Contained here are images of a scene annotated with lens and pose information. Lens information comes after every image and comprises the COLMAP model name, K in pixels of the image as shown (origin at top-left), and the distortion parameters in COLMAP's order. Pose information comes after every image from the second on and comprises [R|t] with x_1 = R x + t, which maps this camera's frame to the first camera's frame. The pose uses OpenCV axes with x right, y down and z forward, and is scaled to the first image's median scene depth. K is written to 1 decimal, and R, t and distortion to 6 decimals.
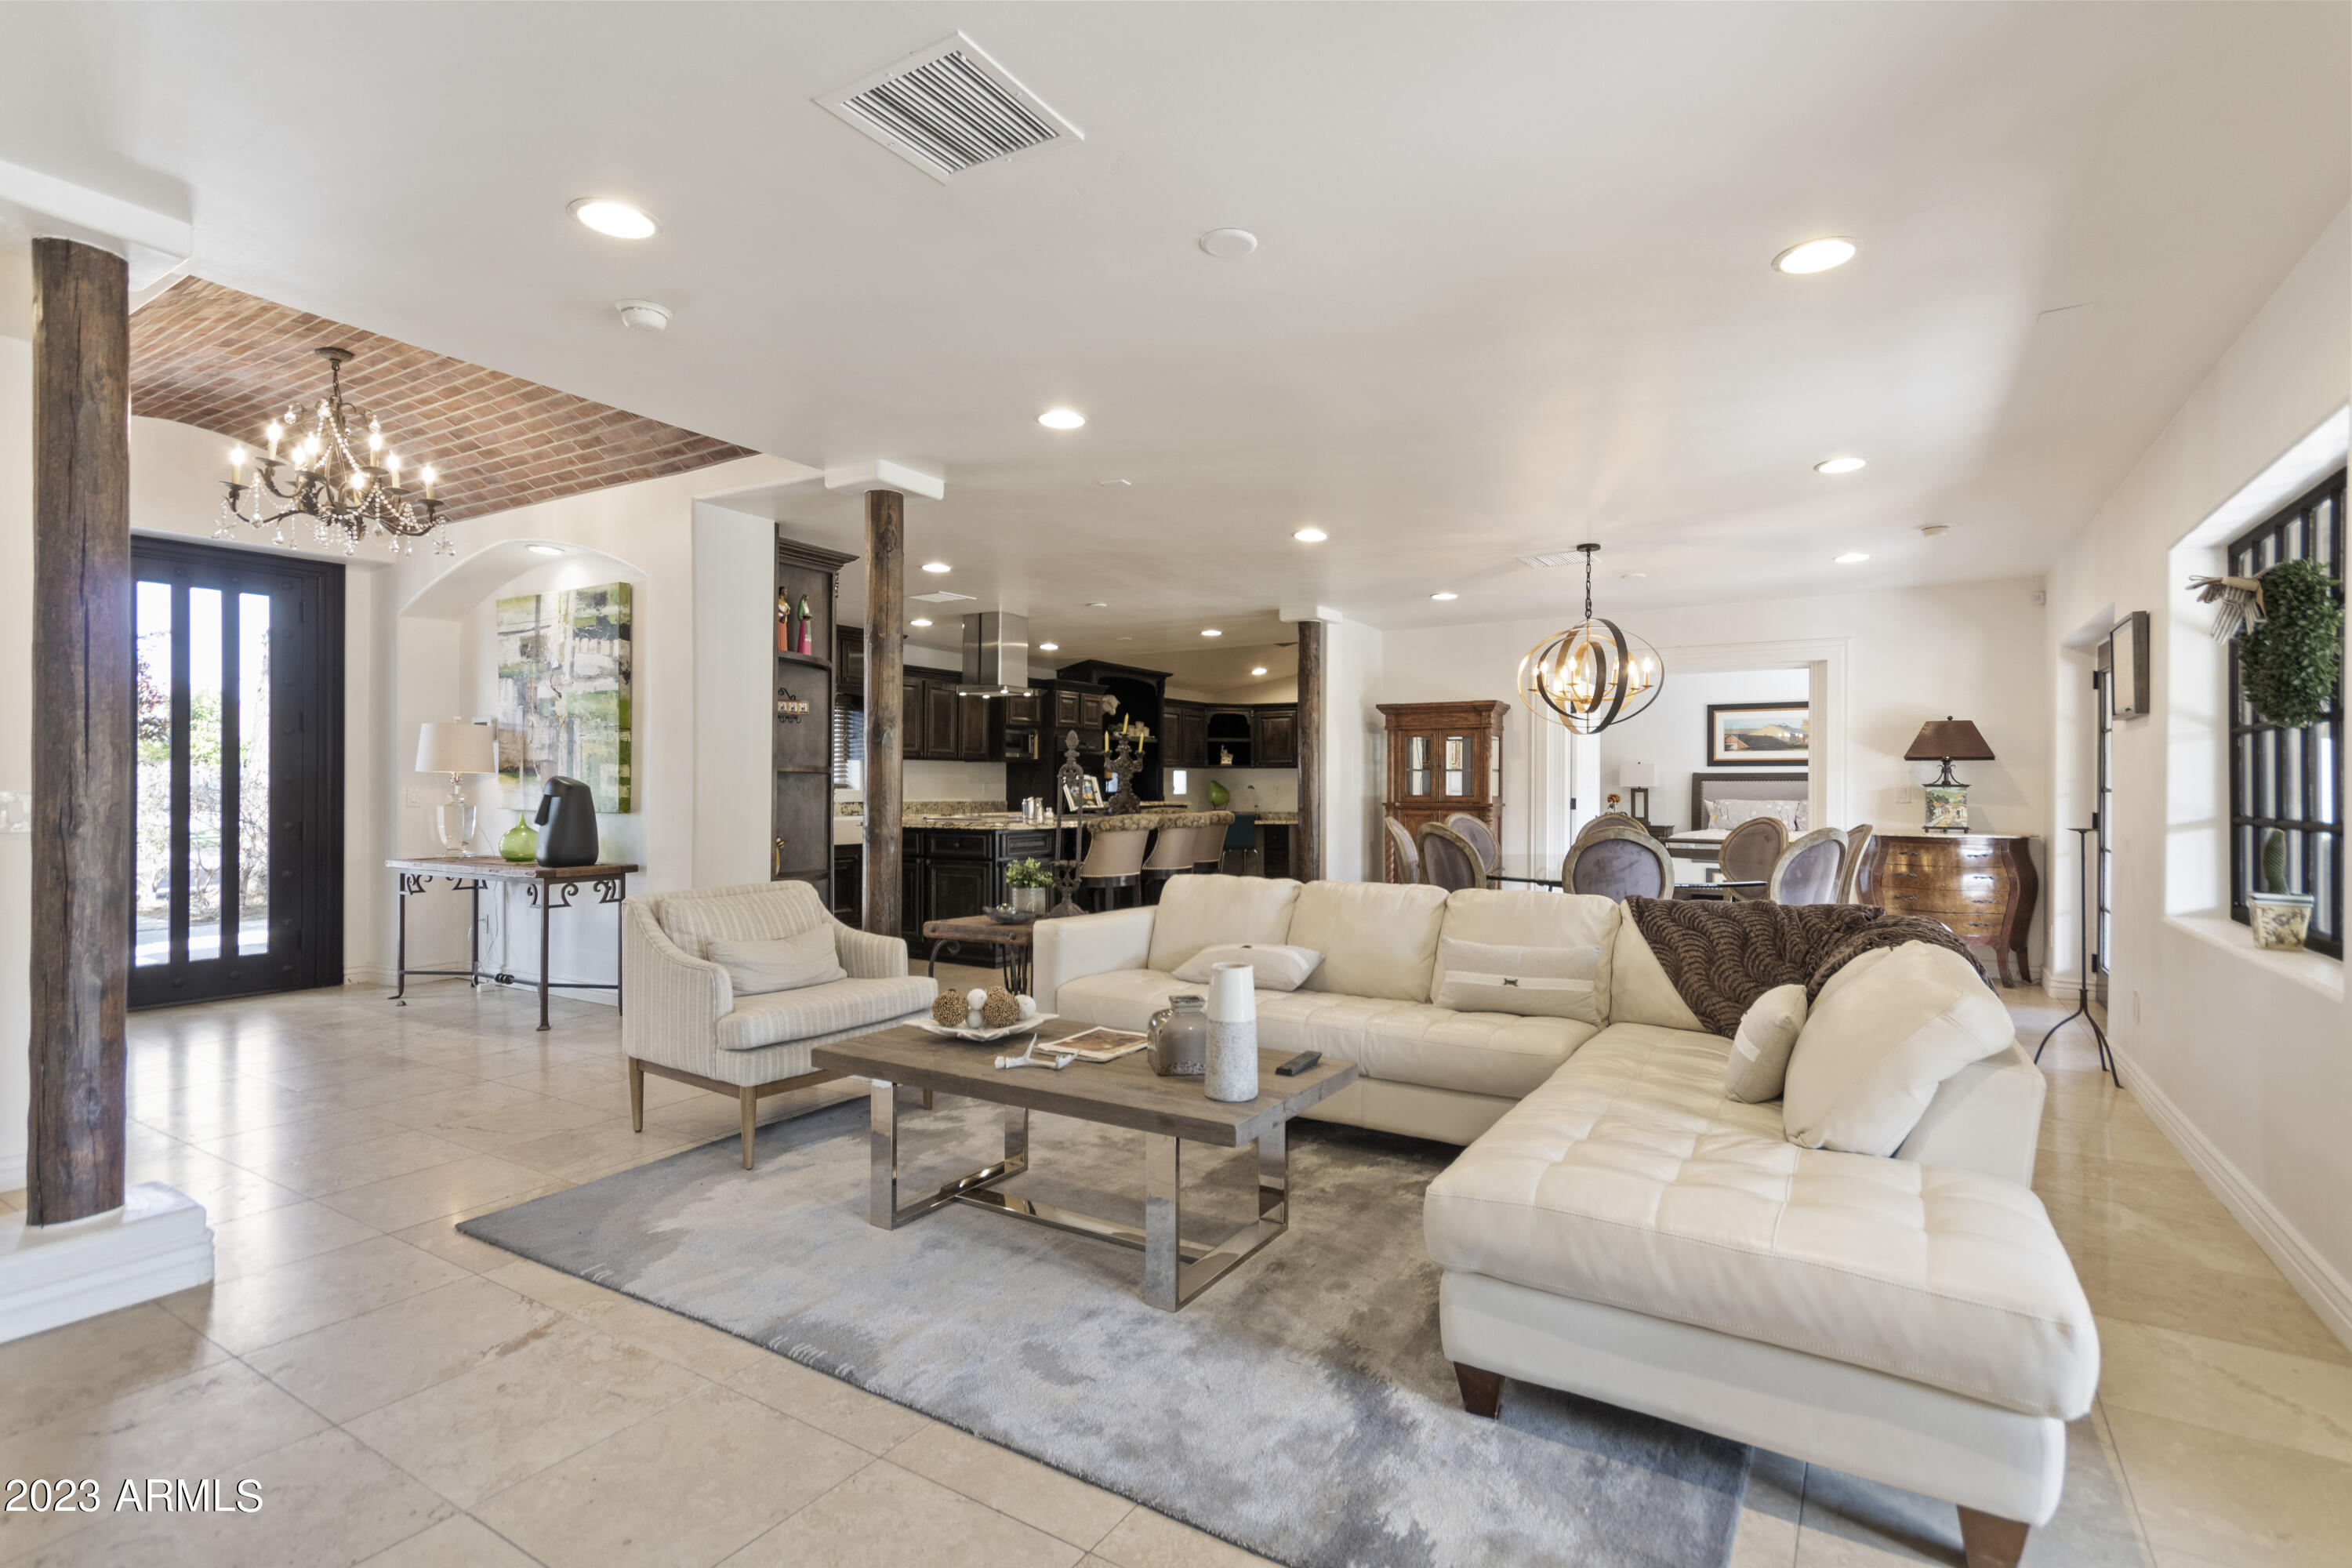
lens RADIAL K [[1106.0, 0, 1176.0], [0, 1106.0, 784.0], [0, 0, 1]] dist [0.001601, 0.000521]
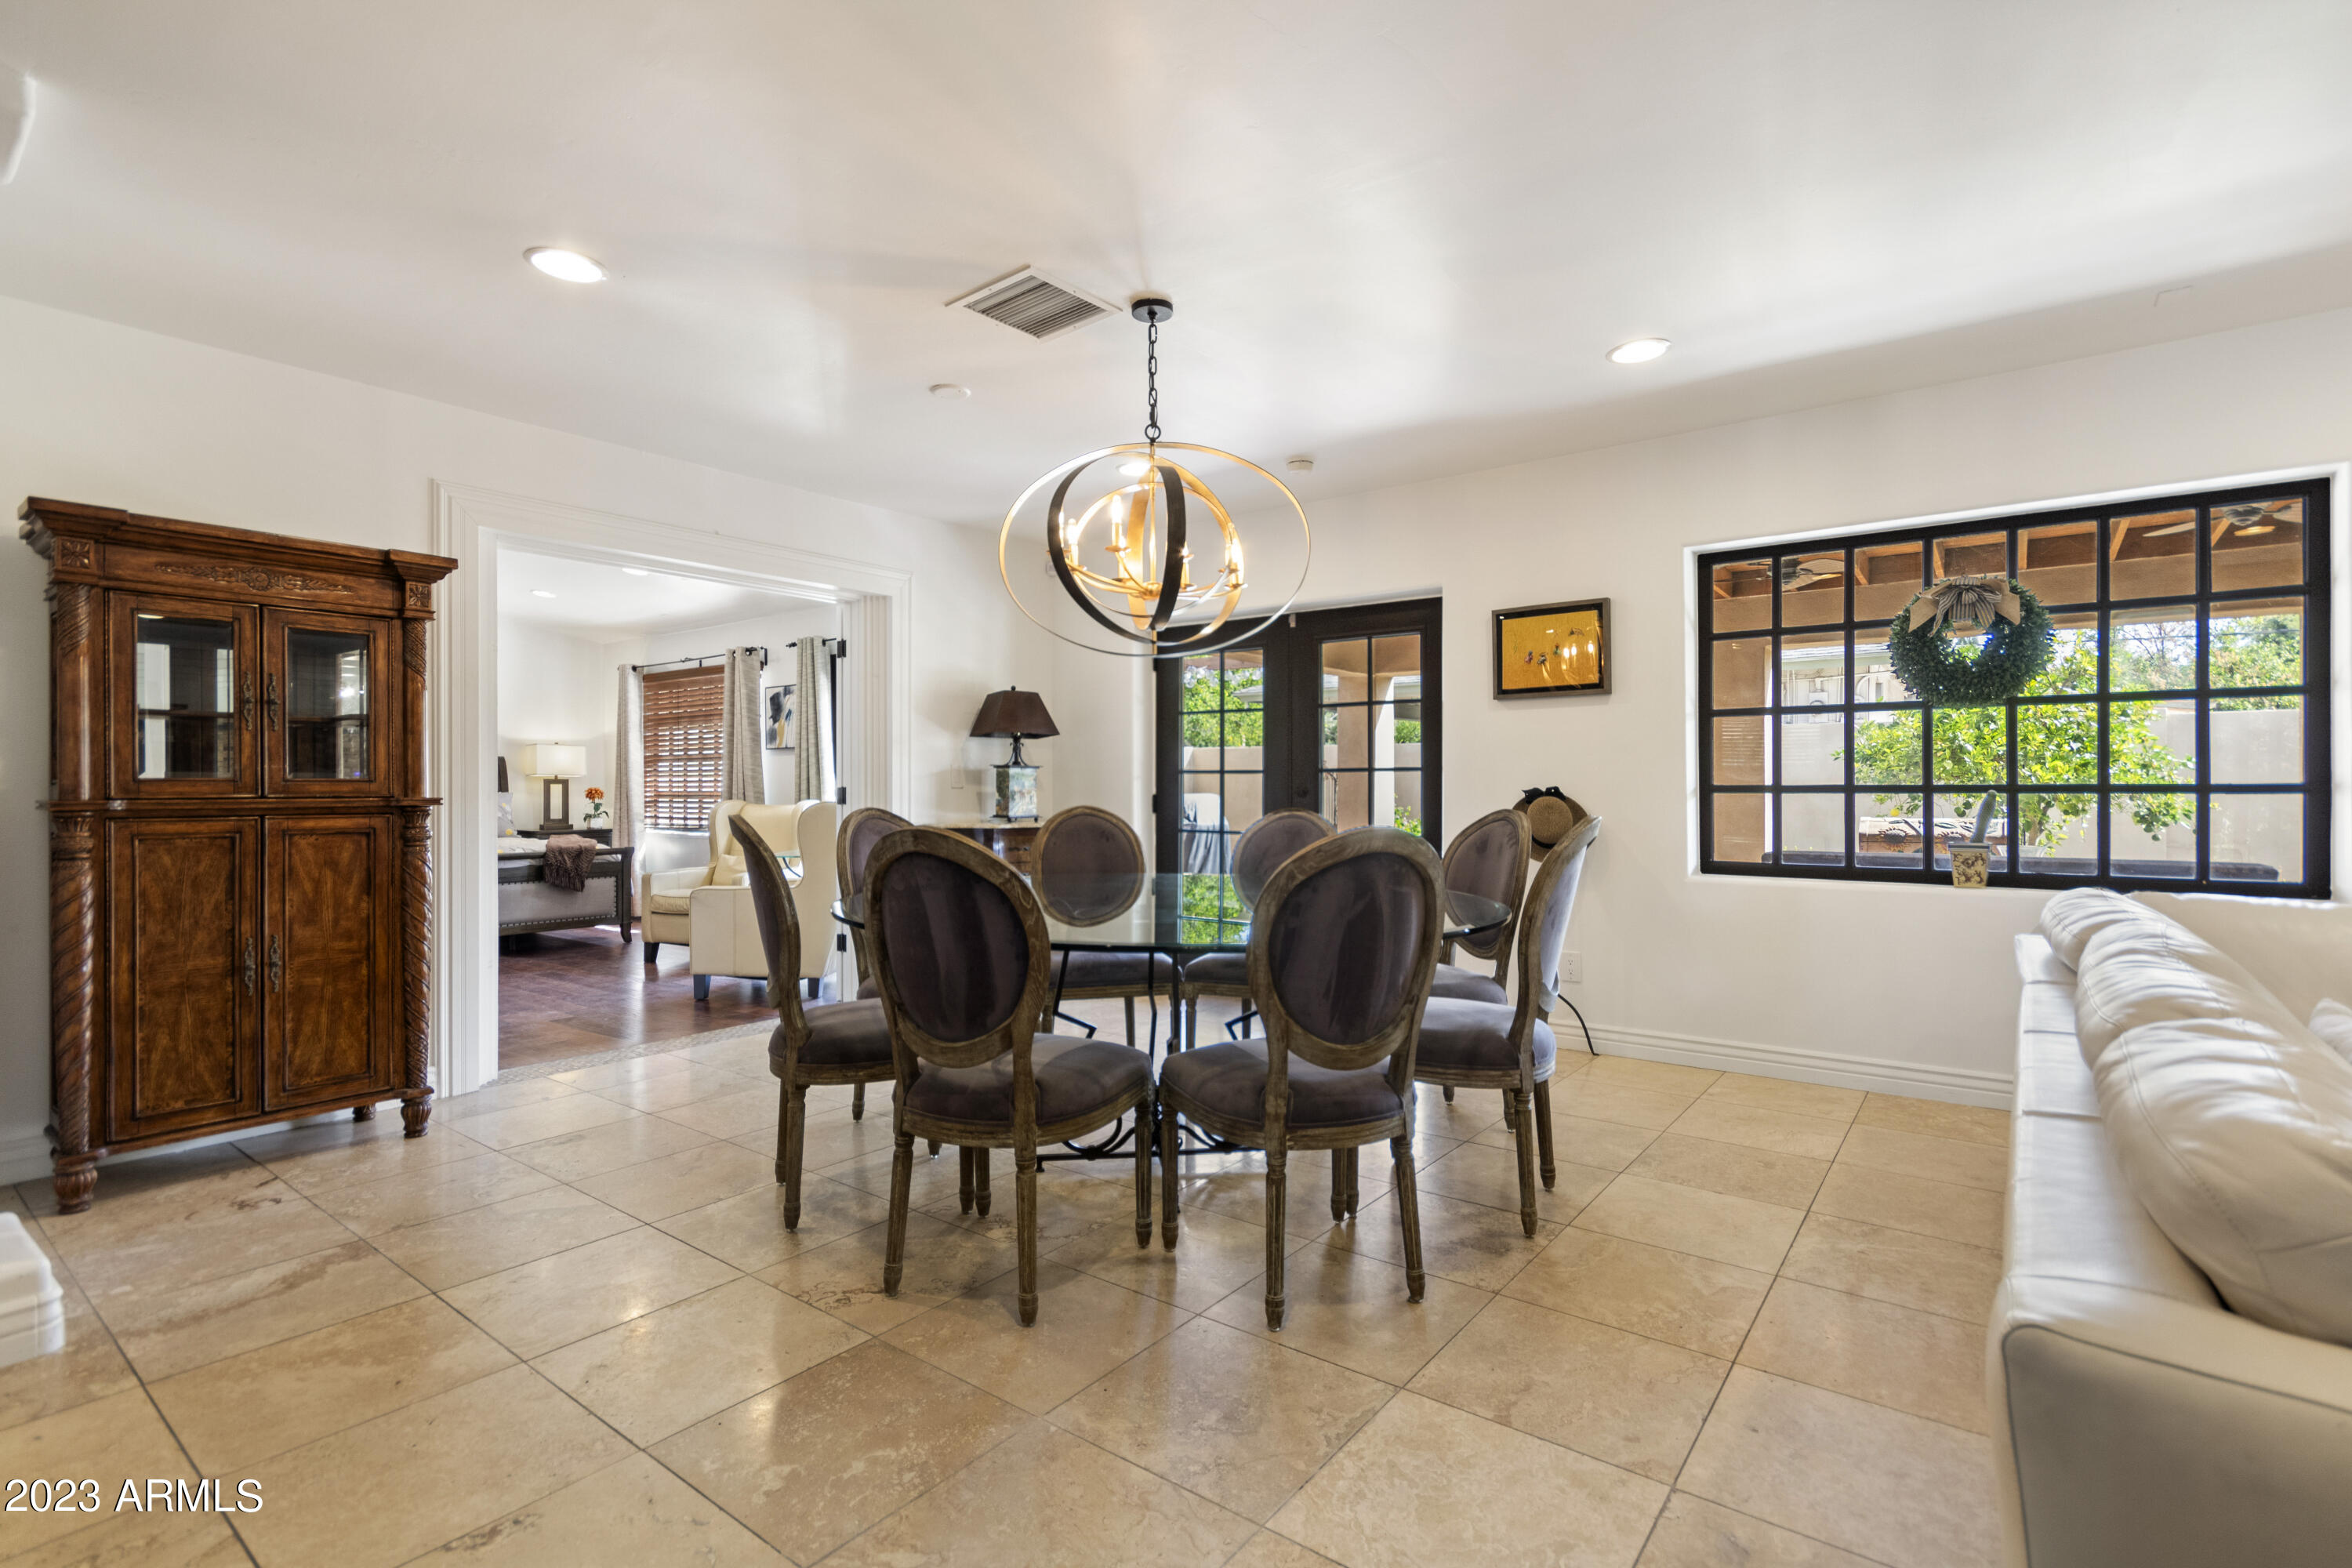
lens RADIAL K [[1088.4, 0, 1176.9], [0, 1088.4, 792.2], [0, 0, 1]] dist [-0.003052, -0.000224]
pose [[0.089485, -0.008233, 0.995954, -0.117137], [0.001702, 0.999966, 0.008113, 0.012222], [-0.995987, 0.000969, 0.089496, 0.682603]]
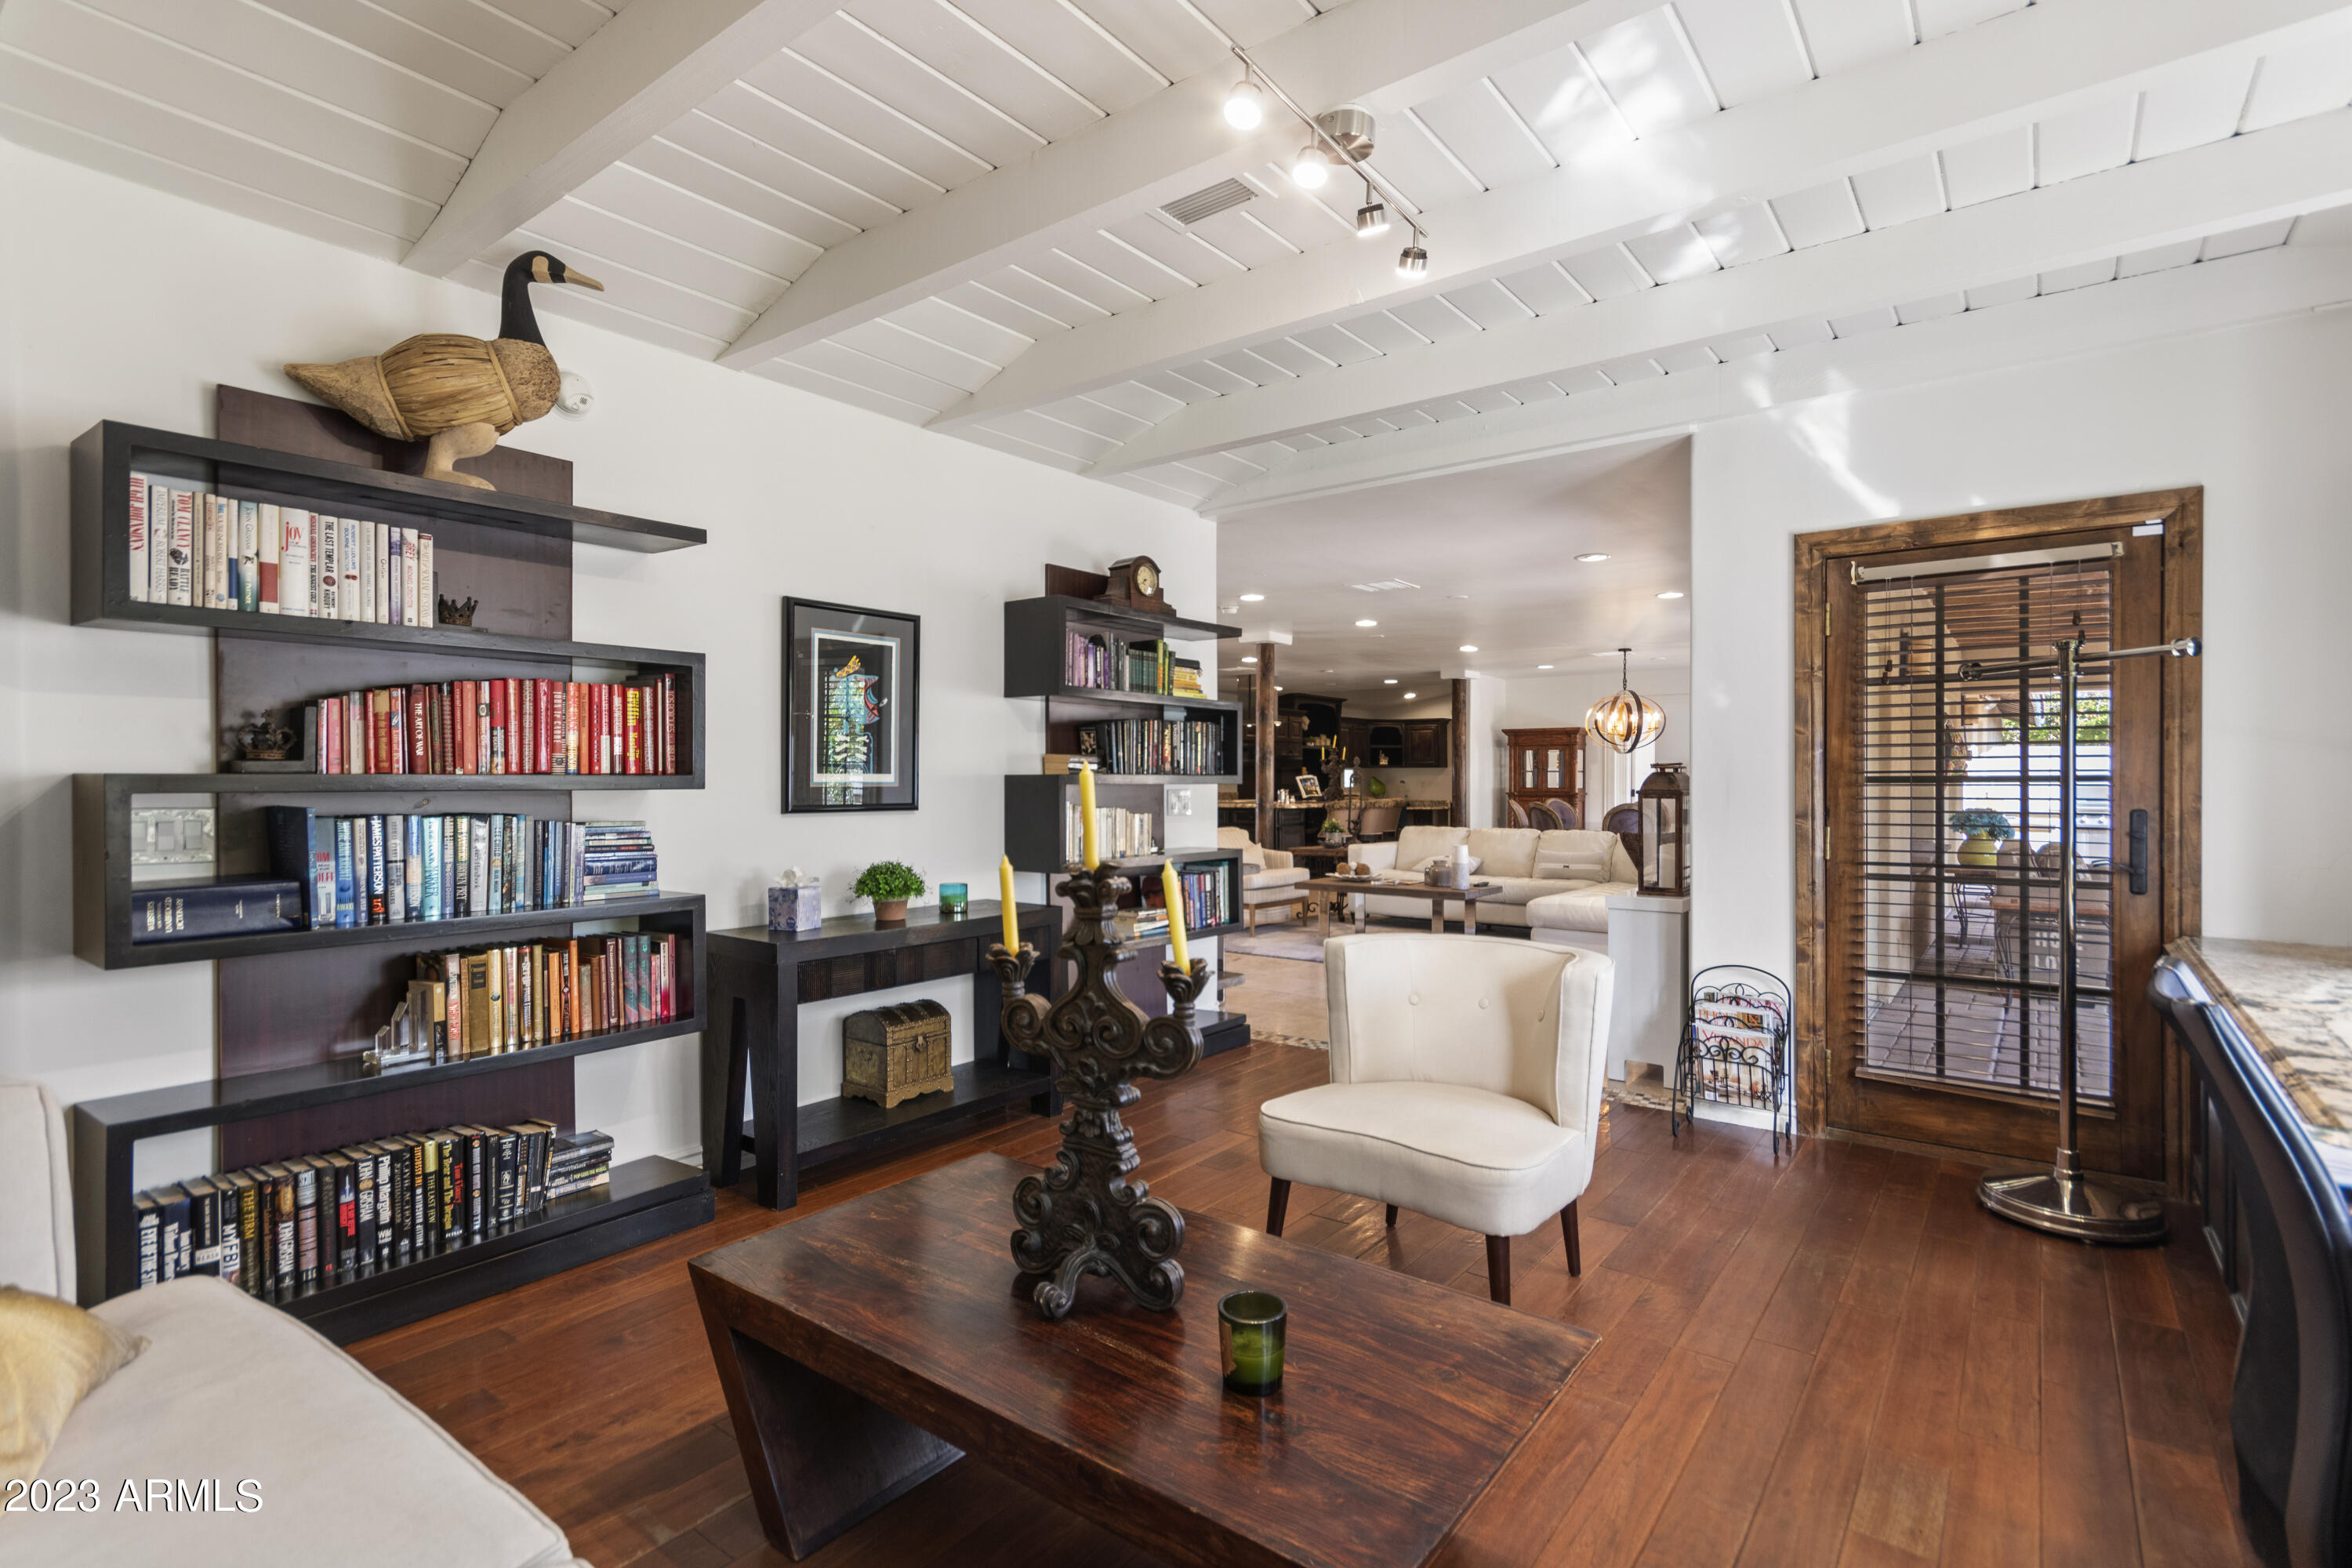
lens RADIAL K [[1116.1, 0, 1179.7], [0, 1116.1, 773.9], [0, 0, 1]] dist [-0.001615, 0.000104]
pose [[0.995657, -0.003930, -0.093015, -0.133218], [0.003671, 0.999989, -0.002949, -0.006454], [0.093026, 0.002594, 0.995660, -0.647110]]
